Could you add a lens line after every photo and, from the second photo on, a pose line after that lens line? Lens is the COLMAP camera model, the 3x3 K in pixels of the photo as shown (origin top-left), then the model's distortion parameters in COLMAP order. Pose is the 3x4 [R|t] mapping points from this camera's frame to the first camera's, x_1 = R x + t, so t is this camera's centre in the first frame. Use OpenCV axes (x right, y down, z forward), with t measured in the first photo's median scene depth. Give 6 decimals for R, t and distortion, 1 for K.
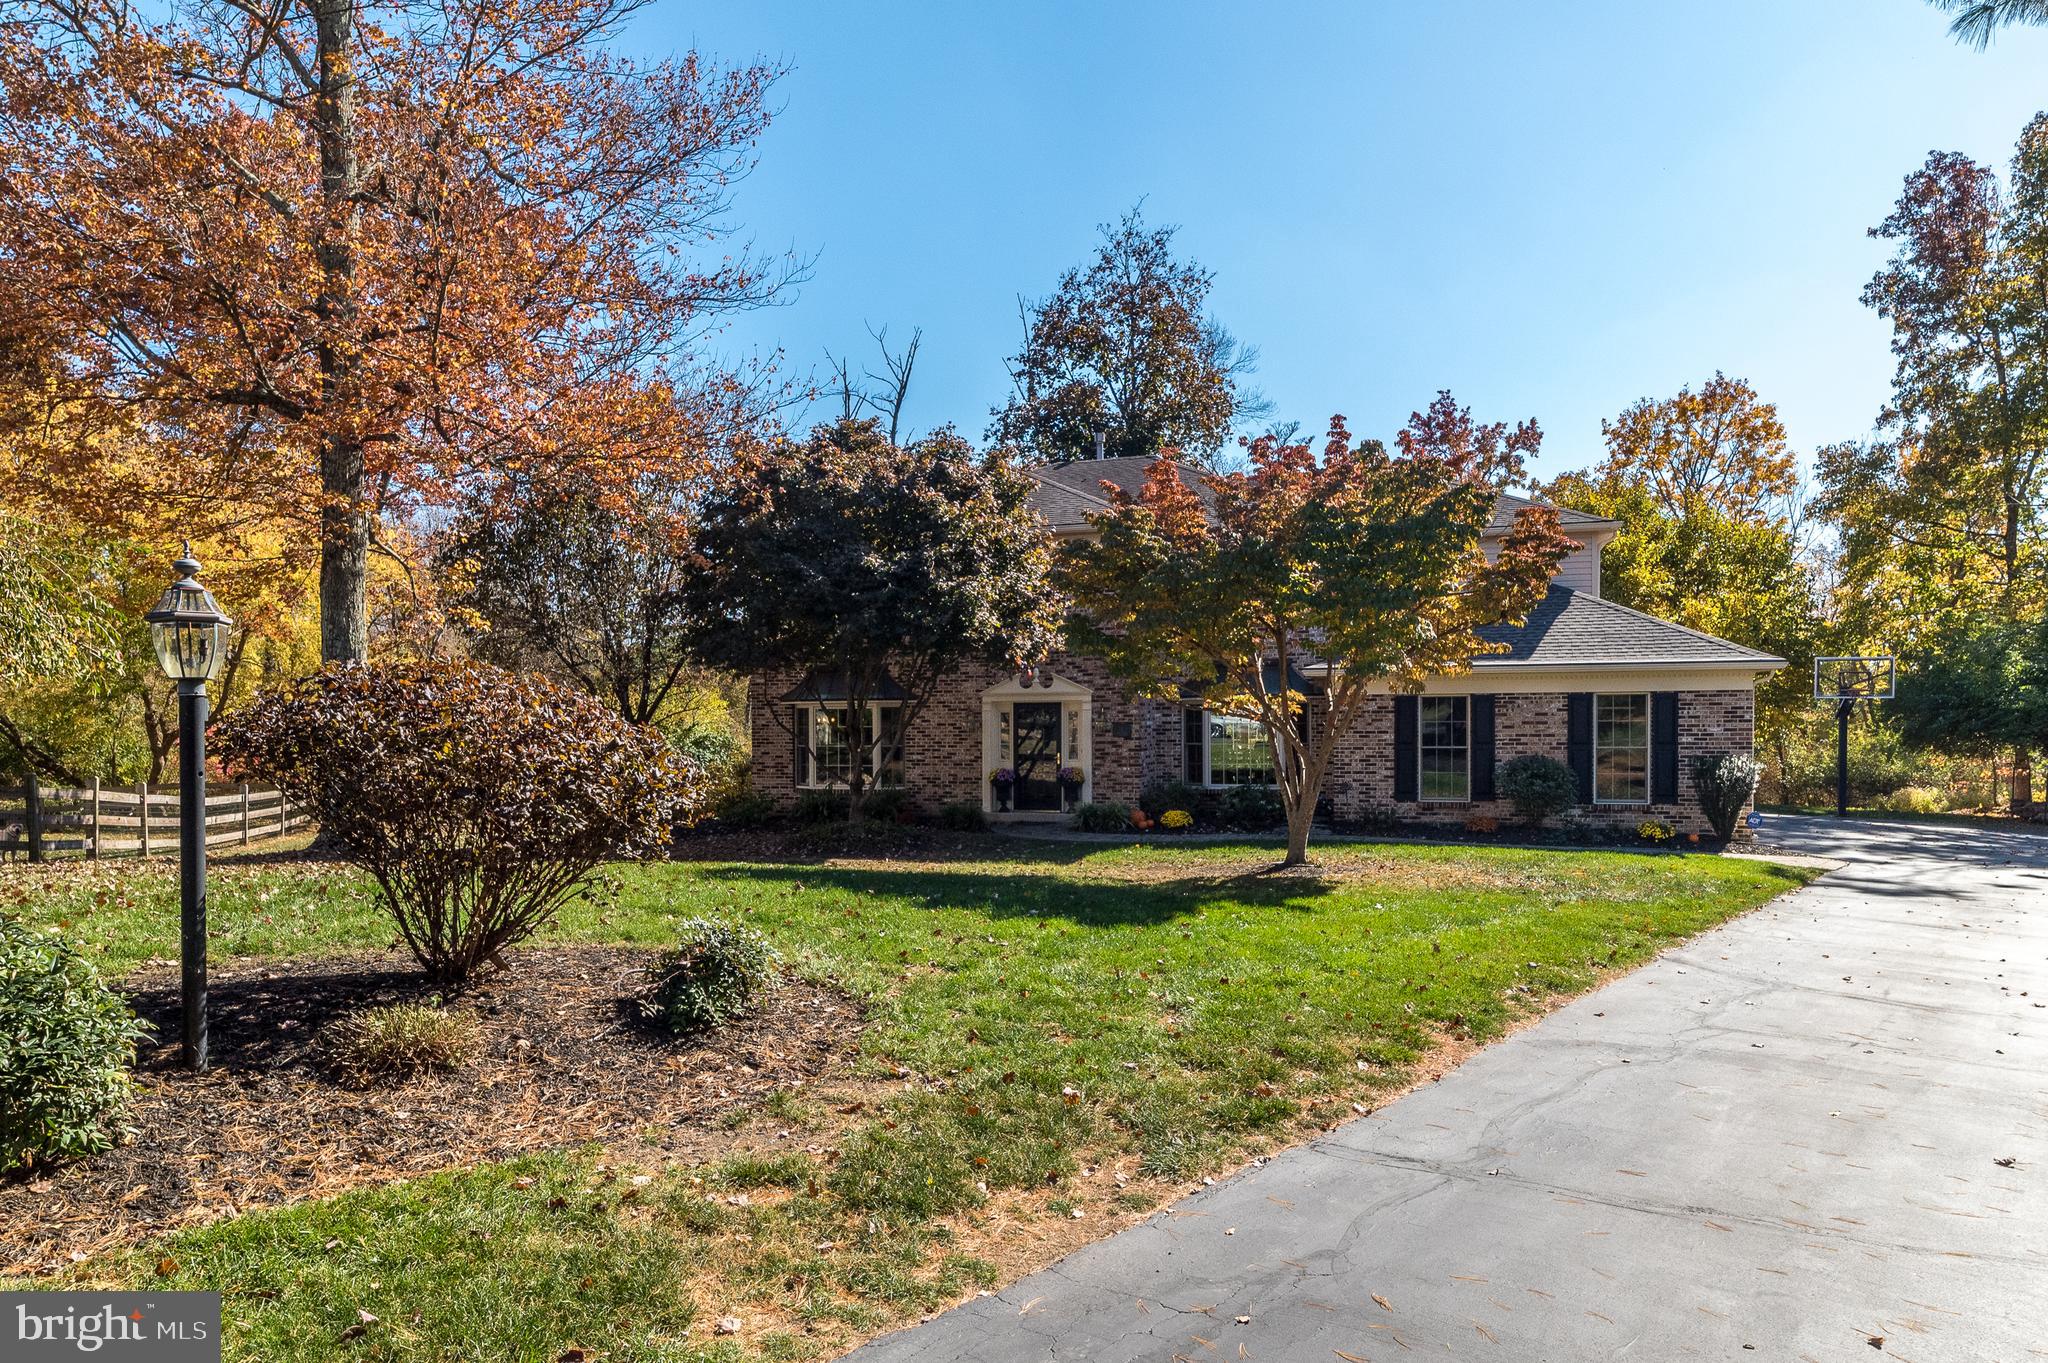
lens RADIAL K [[1040.0, 0, 1022.0], [0, 1040.0, 692.1], [0, 0, 1]] dist [0.005525, 0.001138]
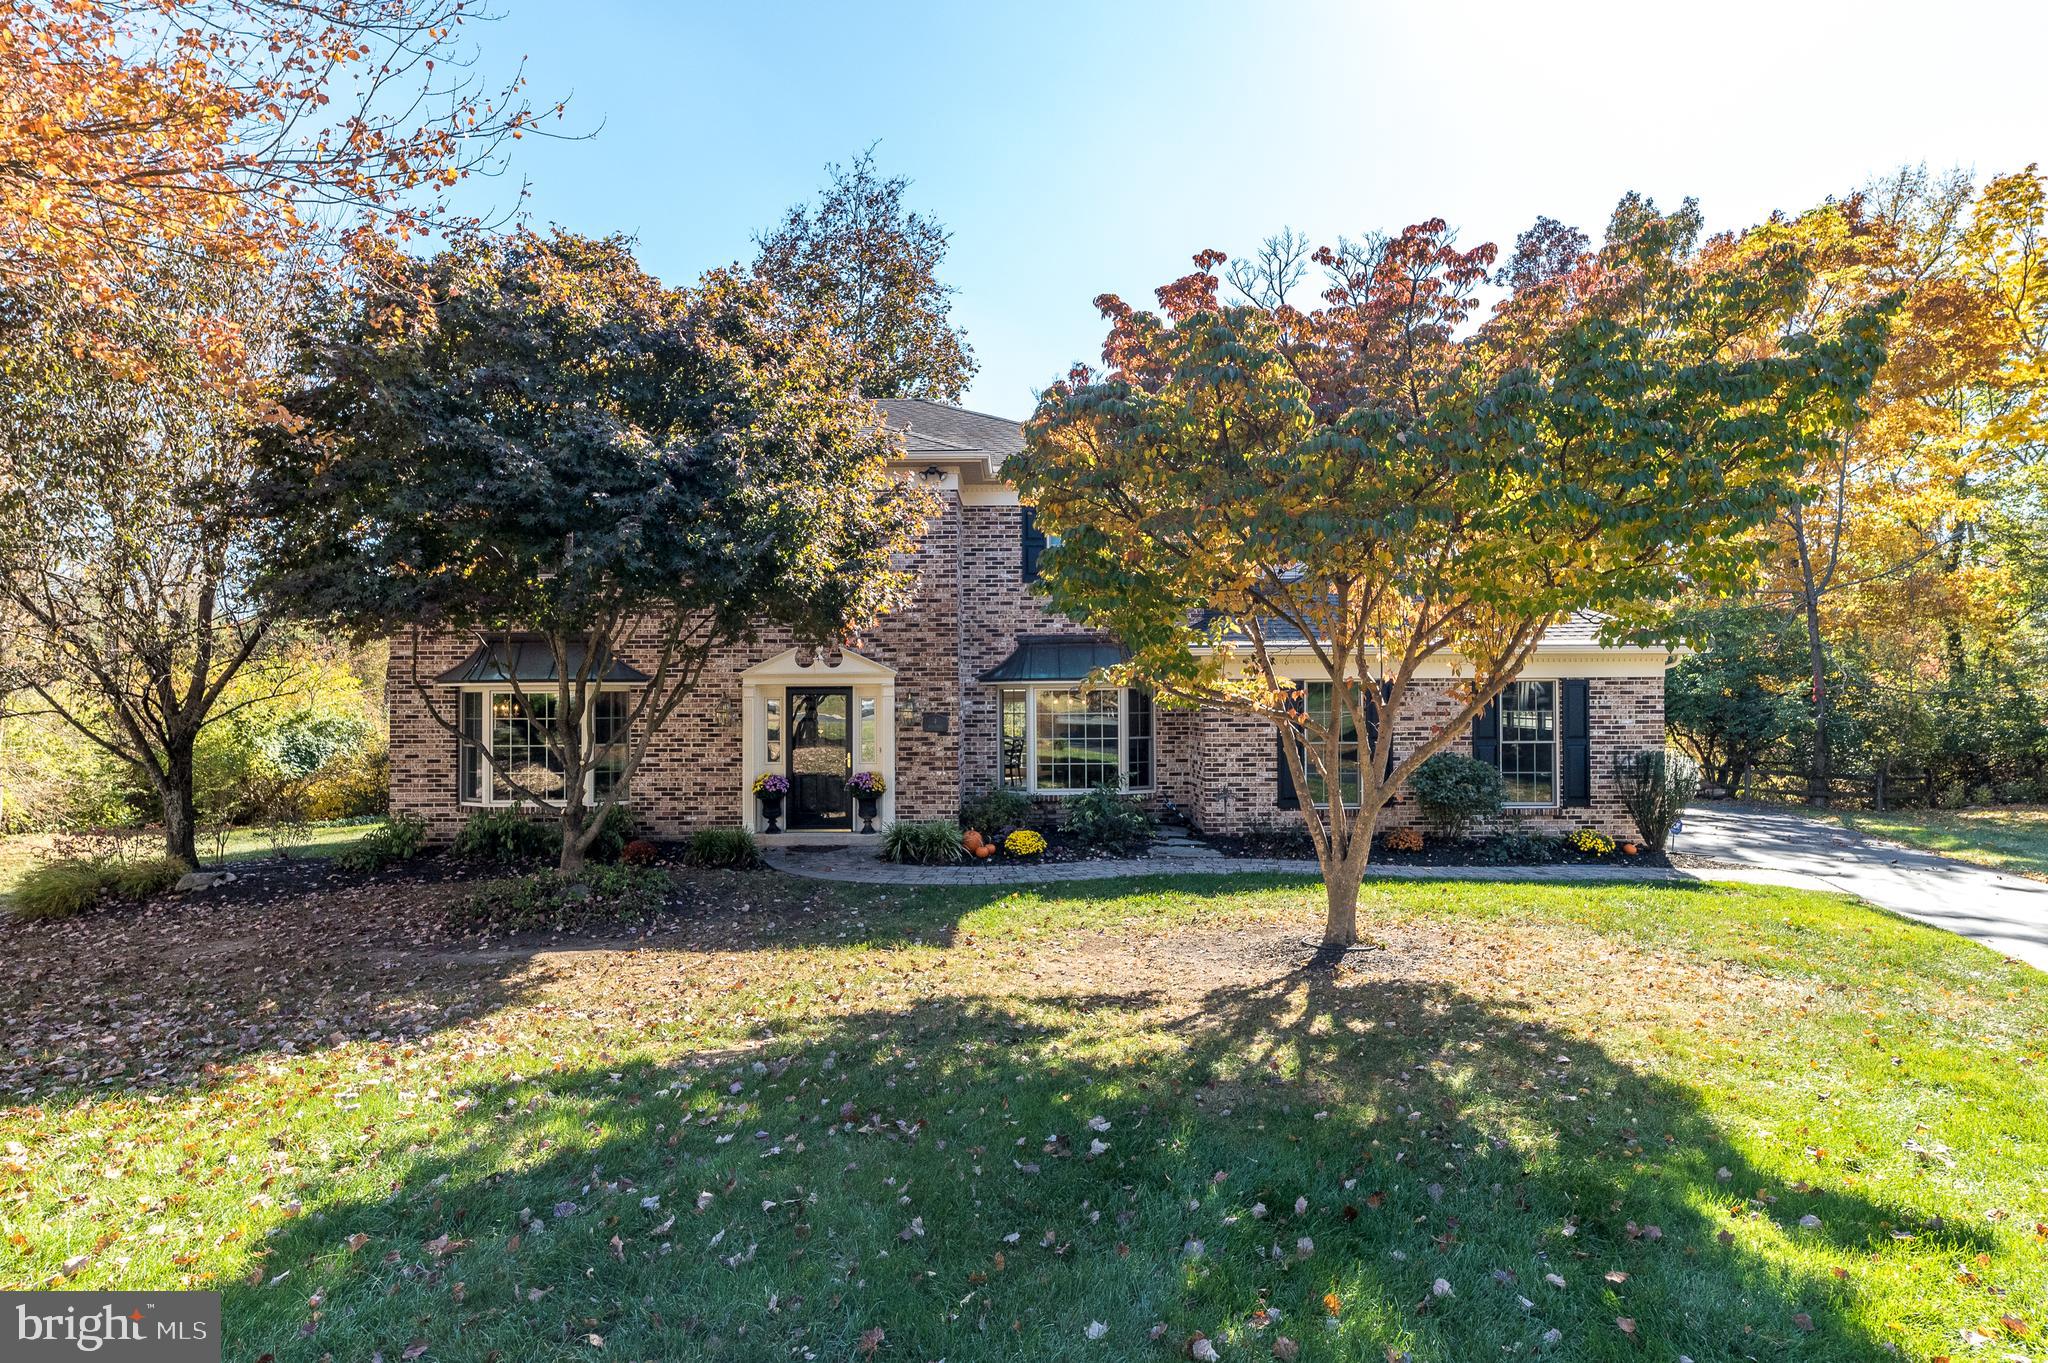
lens RADIAL K [[1040.0, 0, 1029.2], [0, 1040.0, 666.8], [0, 0, 1]] dist [0.005525, 0.001138]
pose [[0.956916, 0.010048, 0.290191, -0.068524], [-0.008337, 0.999940, -0.007133, -0.000006], [-0.290245, 0.004406, 0.956942, 0.270142]]
